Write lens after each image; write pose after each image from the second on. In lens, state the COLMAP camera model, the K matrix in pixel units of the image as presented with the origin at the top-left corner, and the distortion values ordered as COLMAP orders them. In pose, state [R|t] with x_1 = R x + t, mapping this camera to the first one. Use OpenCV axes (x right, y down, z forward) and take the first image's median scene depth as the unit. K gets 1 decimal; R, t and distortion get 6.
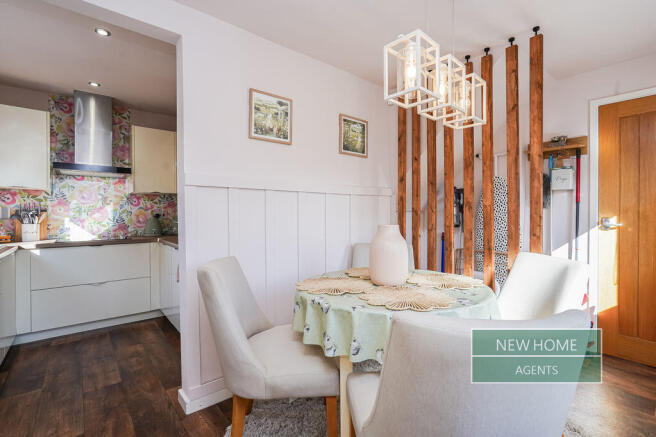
lens RADIAL K [[306.2, 0, 327.5], [0, 306.2, 216.7], [0, 0, 1]] dist [-0.004282, 0.005425]
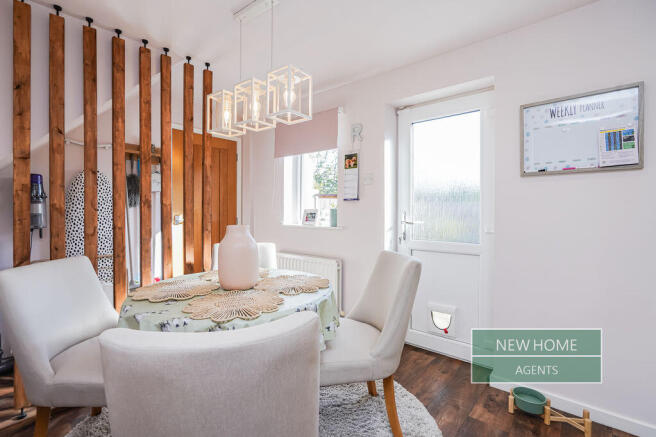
lens RADIAL K [[306.2, 0, 329.0], [0, 306.2, 215.7], [0, 0, 1]] dist [-0.004282, 0.005425]
pose [[-0.169281, -0.029642, 0.985122, -0.523184], [0.014840, 0.999358, 0.032620, -0.025102], [-0.985456, 0.020141, -0.168733, 0.602877]]
